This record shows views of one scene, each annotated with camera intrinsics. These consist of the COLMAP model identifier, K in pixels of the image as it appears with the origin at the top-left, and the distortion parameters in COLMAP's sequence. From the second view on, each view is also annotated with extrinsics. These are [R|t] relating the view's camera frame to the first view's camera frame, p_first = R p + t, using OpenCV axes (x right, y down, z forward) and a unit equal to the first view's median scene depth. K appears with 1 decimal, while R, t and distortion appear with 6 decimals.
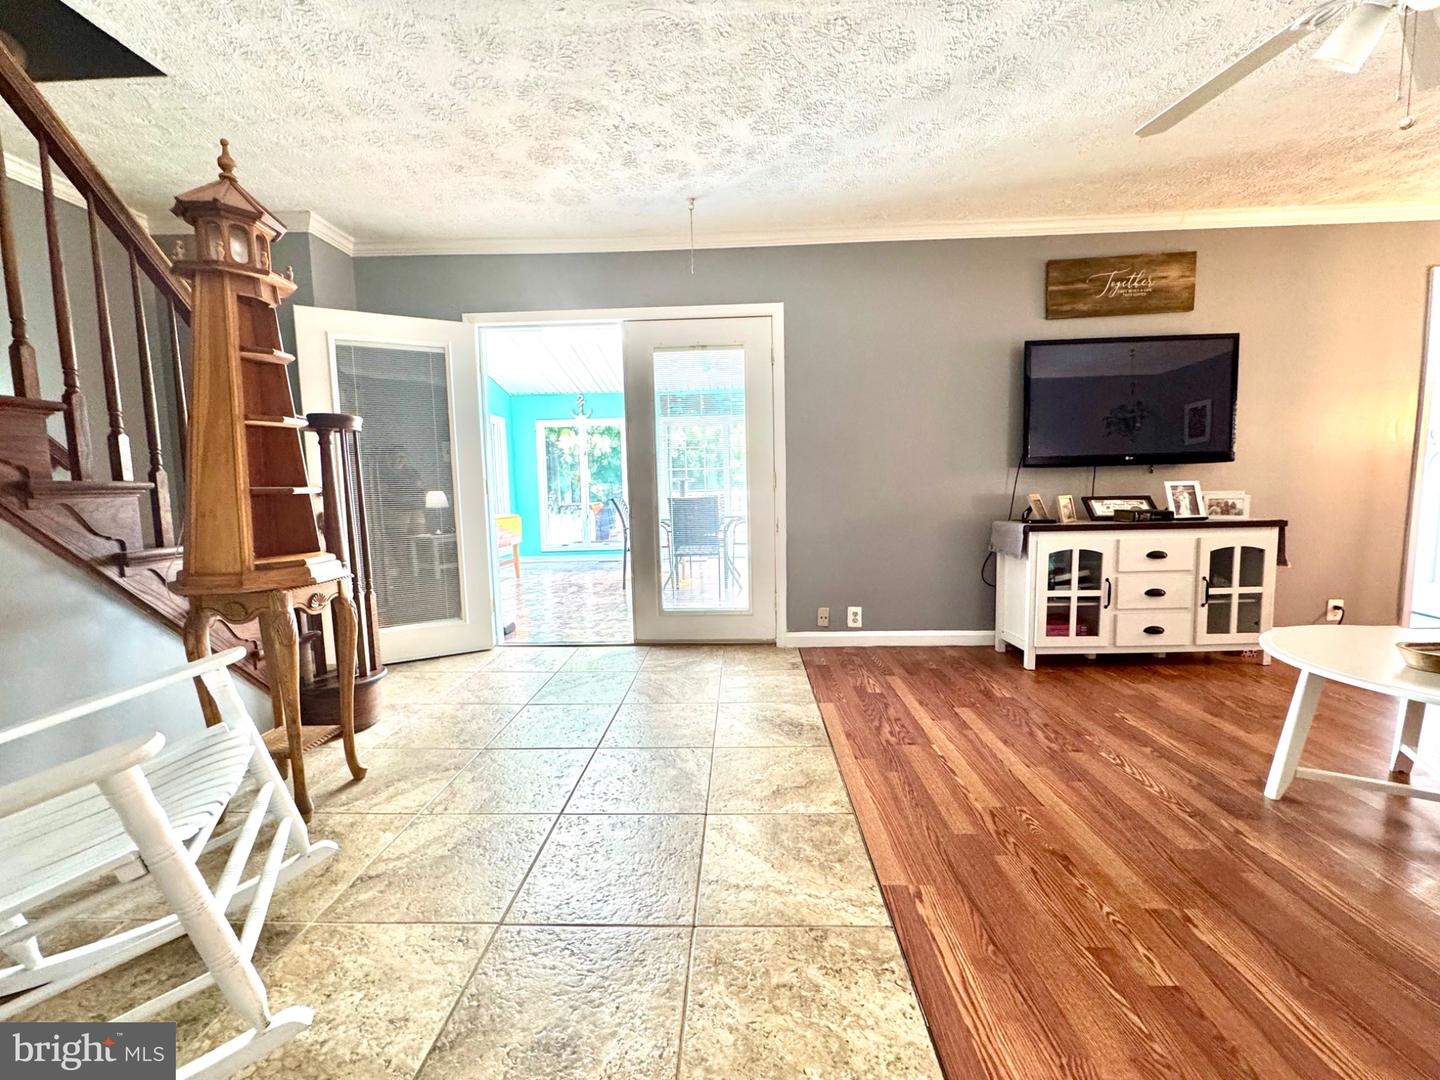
lens RADIAL K [[575.1, 0, 716.1], [0, 575.1, 539.2], [0, 0, 1]] dist [-0.002036, 0.000005]
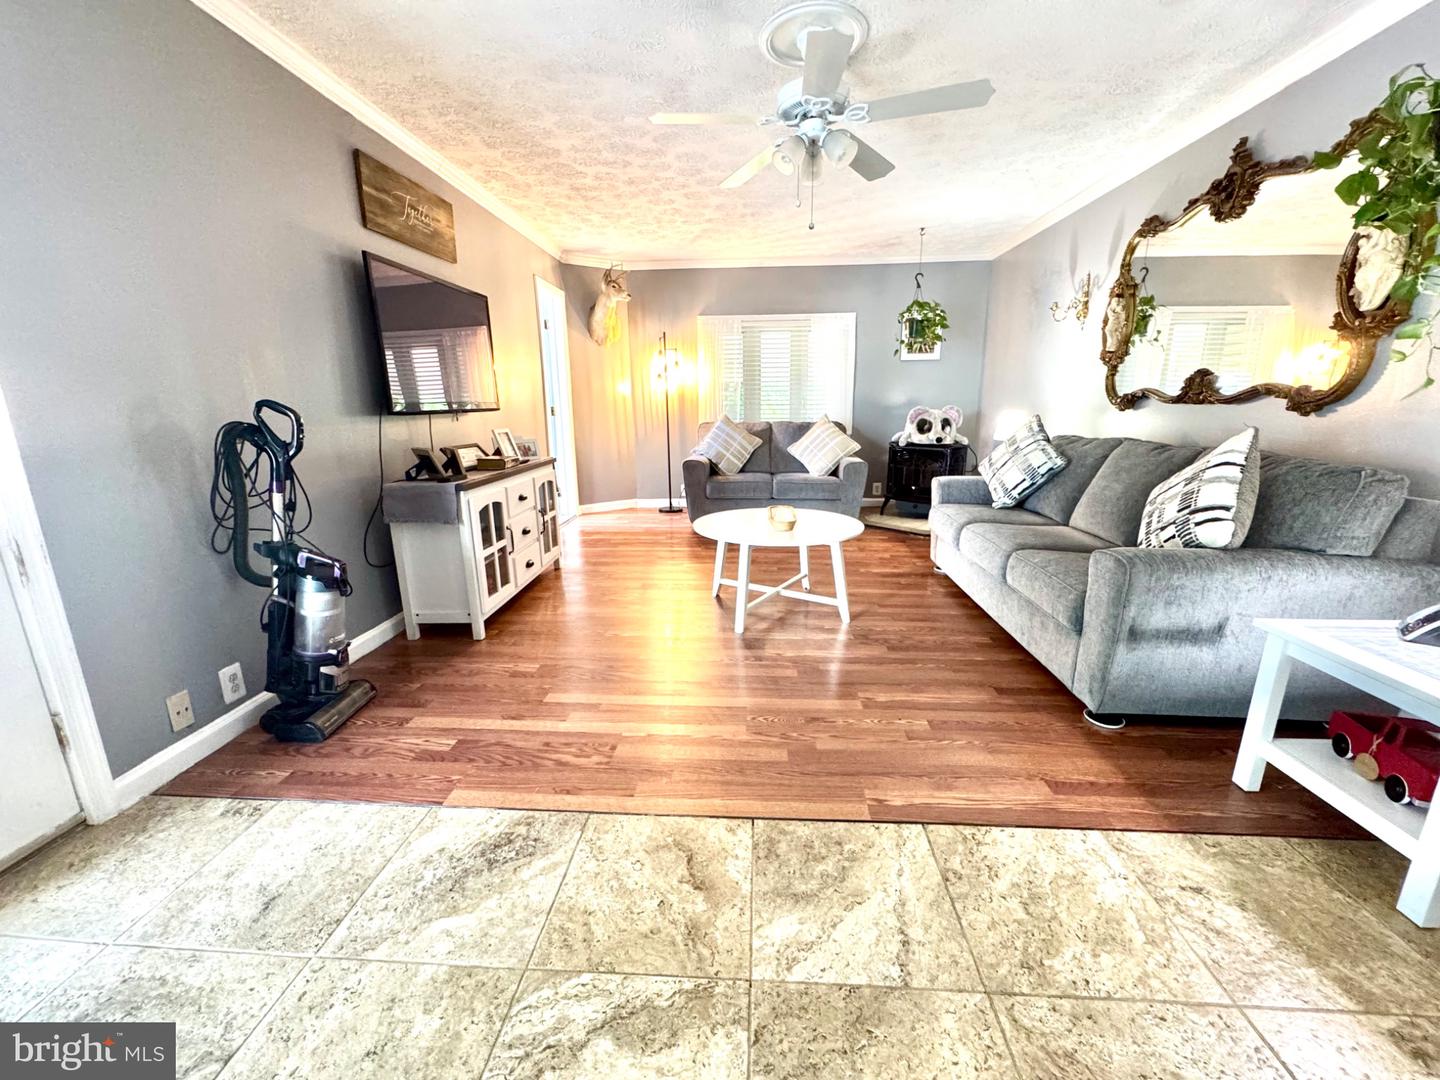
lens RADIAL K [[575.1, 0, 717.3], [0, 575.1, 540.9], [0, 0, 1]] dist [-0.002036, 0.000005]
pose [[0.018970, -0.214603, 0.976517, -0.343875], [0.102048, 0.972008, 0.211630, -0.090816], [-0.994599, 0.095637, 0.040339, 0.612113]]
